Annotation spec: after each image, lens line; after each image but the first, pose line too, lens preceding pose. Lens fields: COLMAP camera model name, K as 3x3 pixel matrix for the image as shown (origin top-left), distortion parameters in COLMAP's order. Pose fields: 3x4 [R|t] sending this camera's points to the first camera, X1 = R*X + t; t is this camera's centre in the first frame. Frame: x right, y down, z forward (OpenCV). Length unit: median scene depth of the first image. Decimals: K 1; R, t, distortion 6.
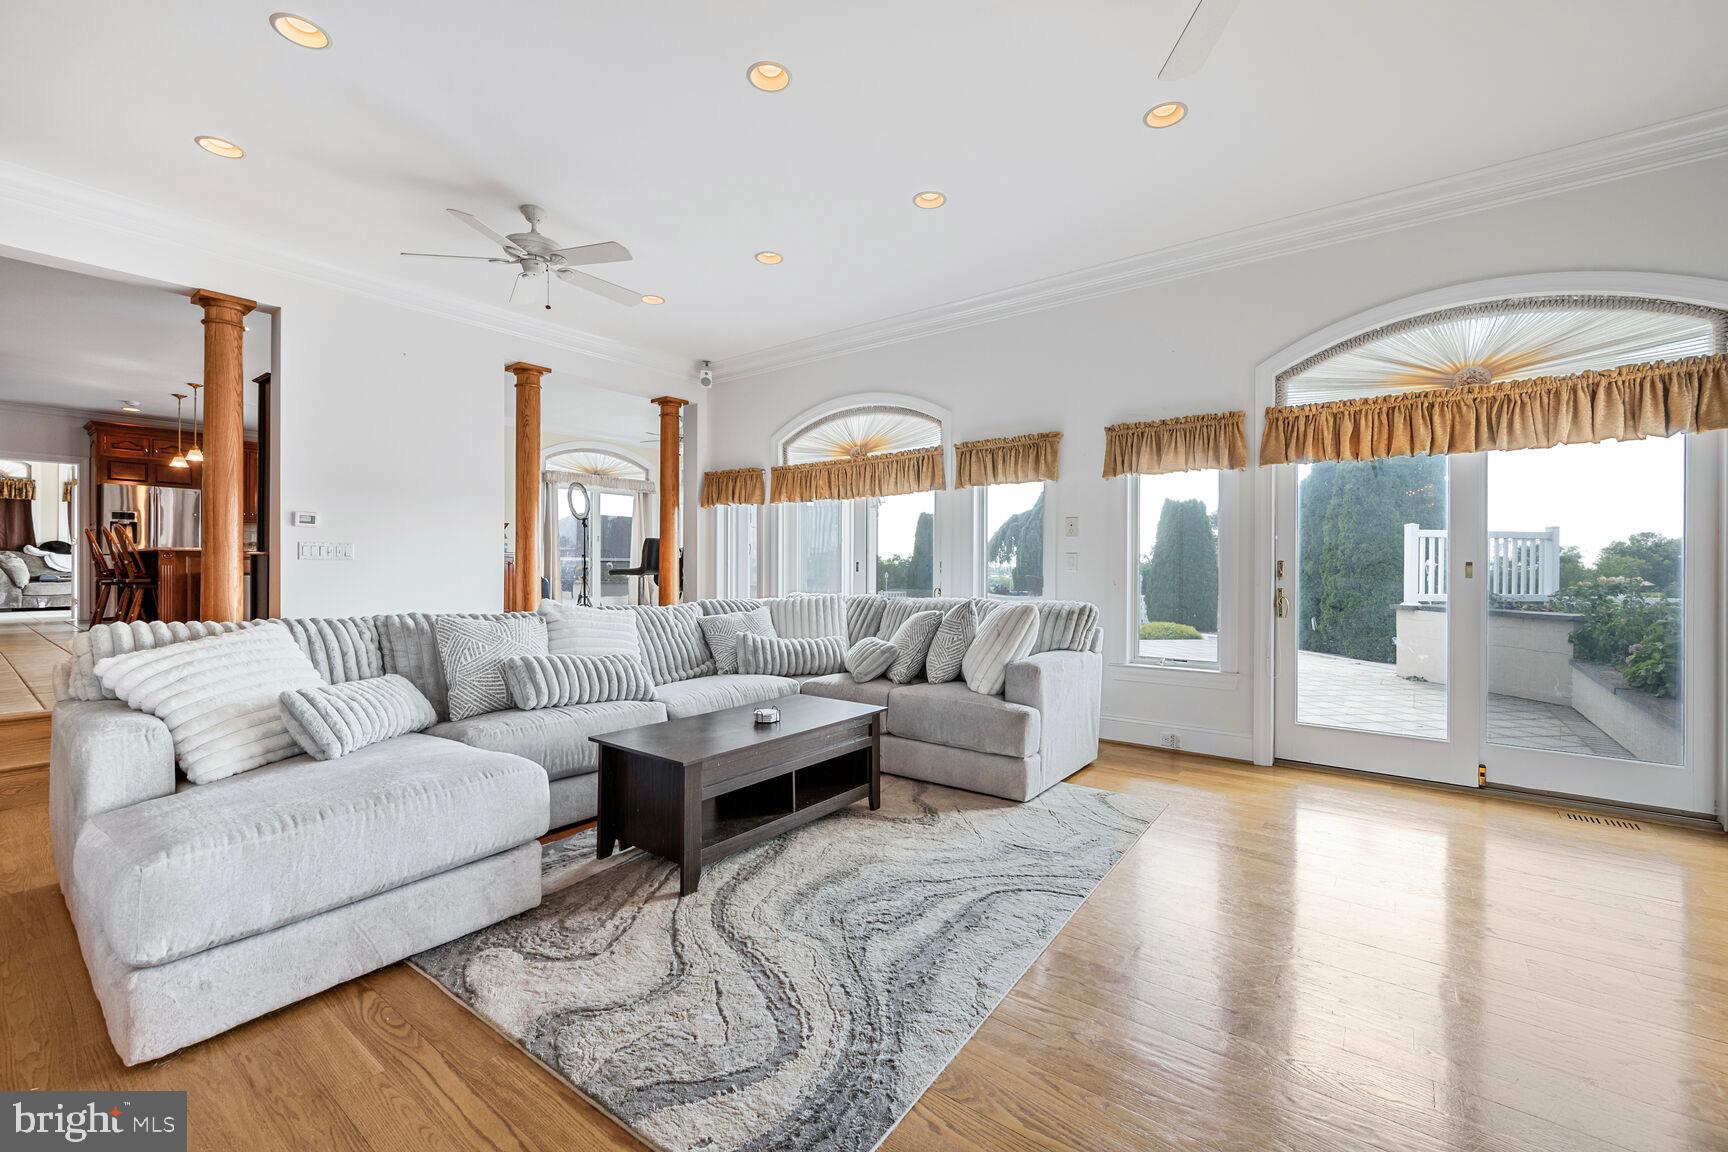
lens RADIAL K [[703.5, 0, 869.3], [0, 703.5, 570.0], [0, 0, 1]] dist [-0.000550, 0.000311]
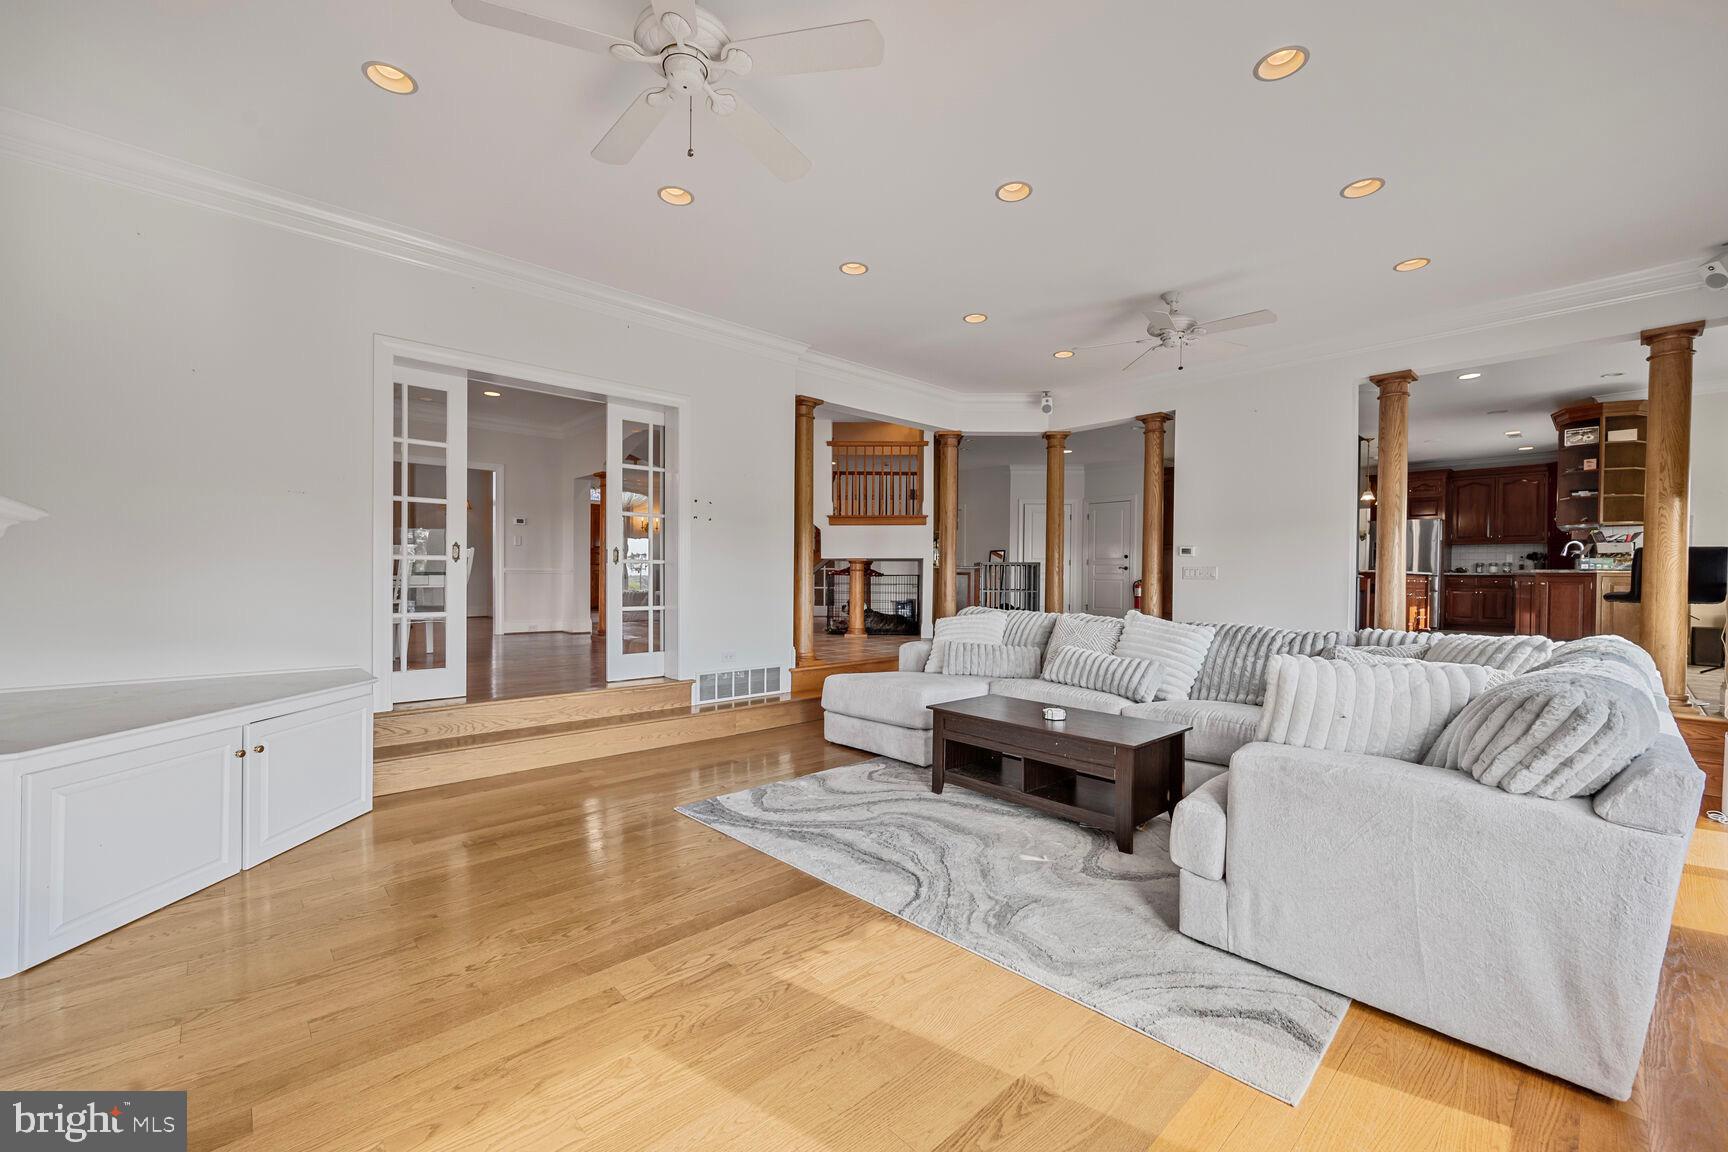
lens RADIAL K [[703.5, 0, 875.4], [0, 703.5, 586.9], [0, 0, 1]] dist [-0.000550, 0.000311]
pose [[-0.179254, 0.008056, -0.983770, 1.359480], [-0.010952, 0.999888, 0.010183, -0.010922], [0.983742, 0.012600, -0.179146, 1.198098]]
